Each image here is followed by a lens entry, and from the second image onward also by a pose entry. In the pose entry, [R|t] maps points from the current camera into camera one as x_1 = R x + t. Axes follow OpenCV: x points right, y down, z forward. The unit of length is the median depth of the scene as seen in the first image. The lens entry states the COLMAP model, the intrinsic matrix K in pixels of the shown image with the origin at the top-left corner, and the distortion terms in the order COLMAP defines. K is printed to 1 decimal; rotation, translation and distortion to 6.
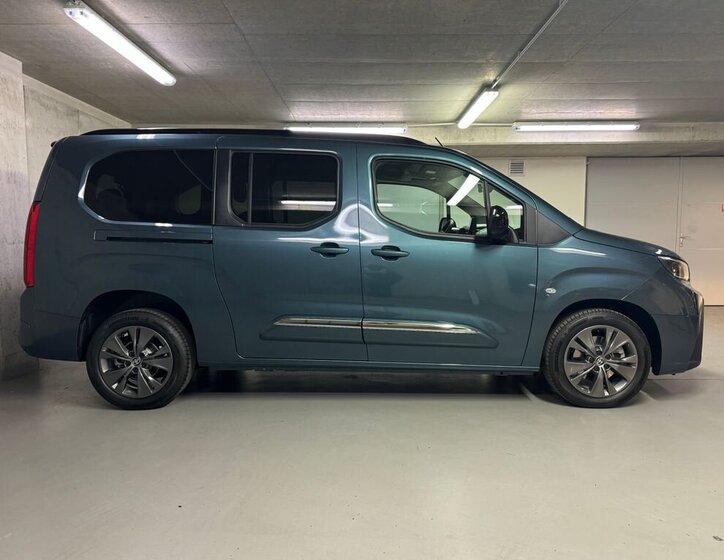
lens RADIAL K [[524.7, 0, 358.3], [0, 524.7, 281.8], [0, 0, 1]] dist [-0.001125, -0.001592]
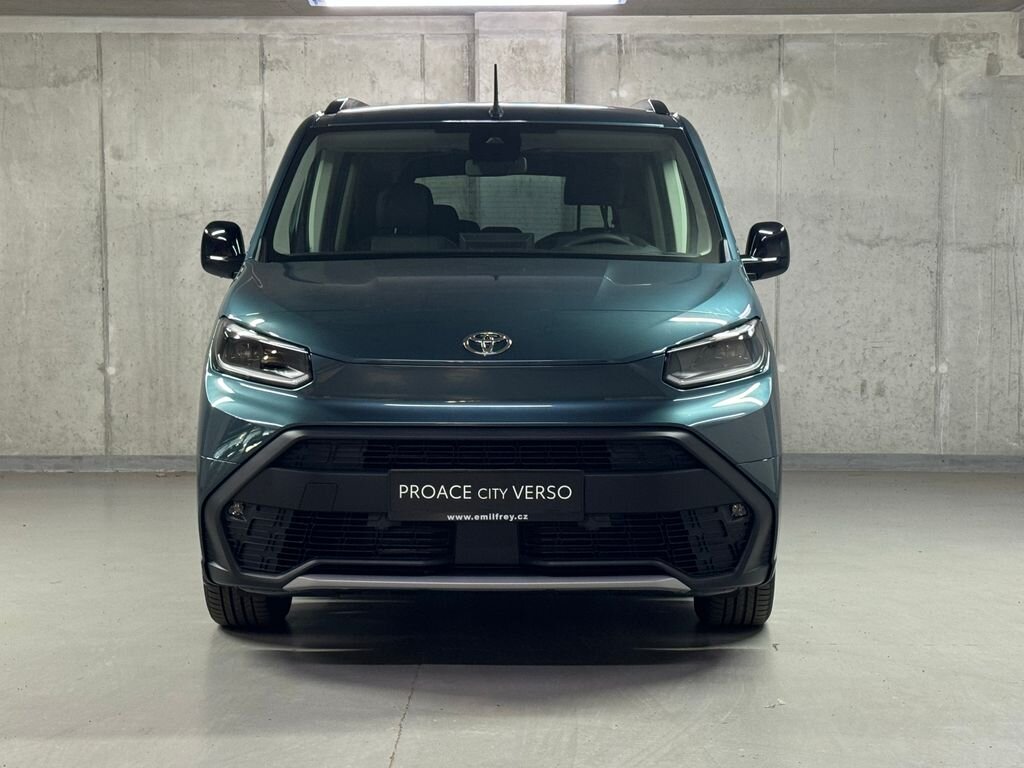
lens RADIAL K [[1835.7, 0, 505.9], [0, 1835.7, 378.6], [0, 0, 1]] dist [0.150335, 0.000000]
pose [[-0.009875, 0.054168, -0.998483, 1.569984], [-0.095536, 0.993913, 0.054865, -0.070833], [0.995377, 0.095933, -0.004640, 0.896429]]
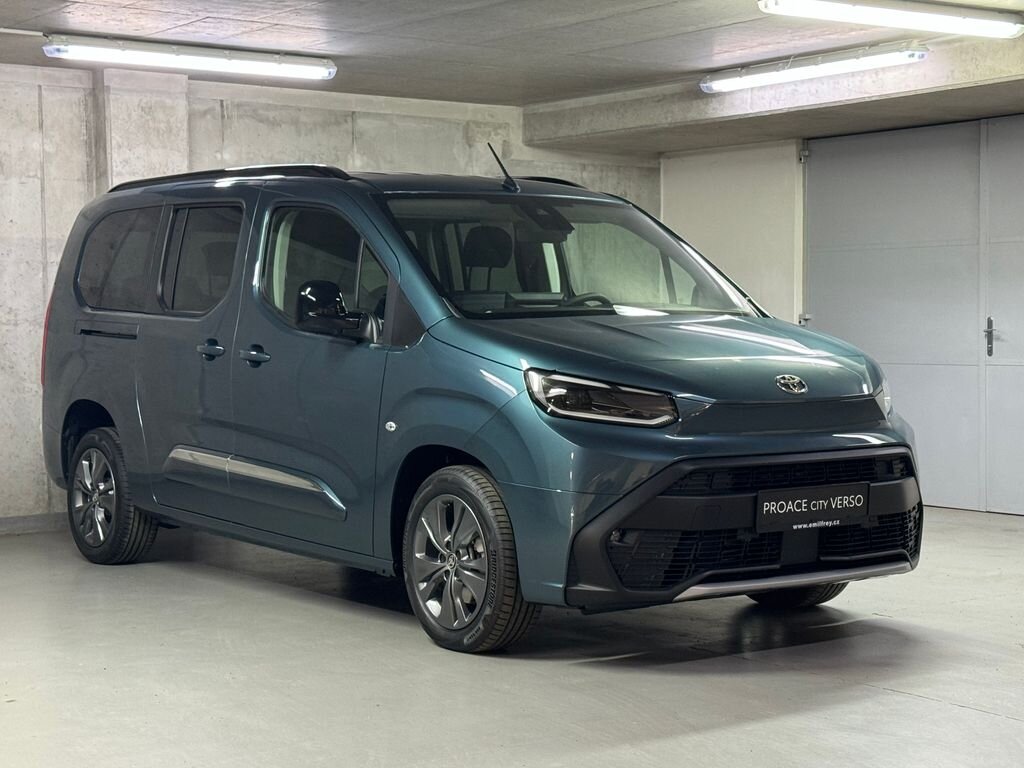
lens RADIAL K [[1835.7, 0, 515.9], [0, 1835.7, 389.6], [0, 0, 1]] dist [0.150335, 0.000000]
pose [[0.589576, 0.024701, -0.807335, 1.452675], [-0.068534, 0.997458, -0.019531, 0.011059], [0.804800, 0.066845, 0.589770, -0.056040]]
